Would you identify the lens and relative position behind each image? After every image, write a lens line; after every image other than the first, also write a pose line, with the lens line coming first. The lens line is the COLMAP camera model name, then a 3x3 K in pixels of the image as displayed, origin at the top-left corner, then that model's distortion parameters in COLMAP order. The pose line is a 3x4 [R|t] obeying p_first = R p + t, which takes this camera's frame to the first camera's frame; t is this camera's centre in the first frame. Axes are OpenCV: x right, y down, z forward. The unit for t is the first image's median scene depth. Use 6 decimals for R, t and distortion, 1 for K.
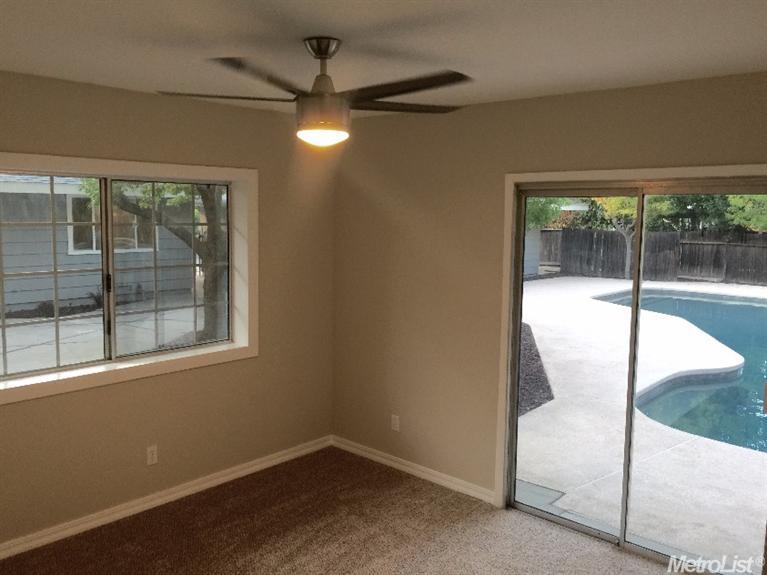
lens RADIAL K [[662.3, 0, 384.6], [0, 662.3, 284.9], [0, 0, 1]] dist [0.067995, -0.123269]
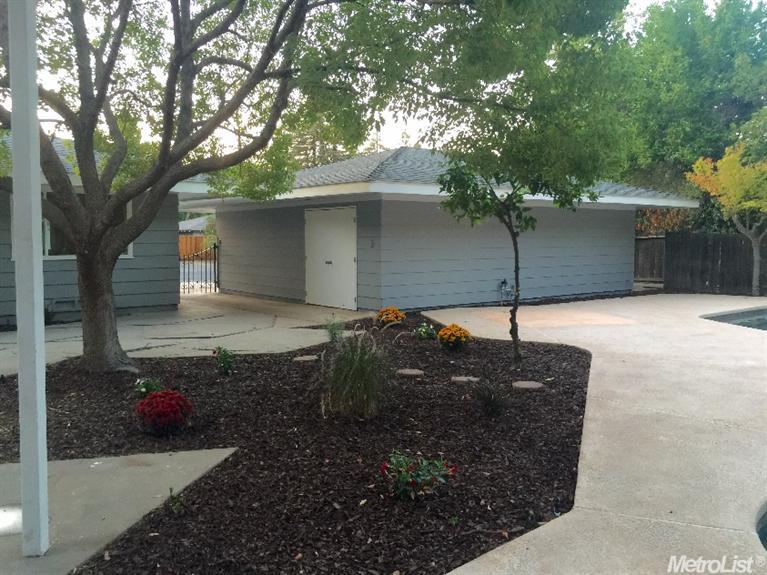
lens RADIAL K [[662.3, 0, 384.6], [0, 662.3, 284.9], [0, 0, 1]] dist [0.067995, -0.123269]
pose [[0.986650, -0.010058, -0.162546, 0.076179], [0.002023, 0.998771, -0.049517, 0.015324], [0.162845, 0.048527, 0.985458, 0.195949]]
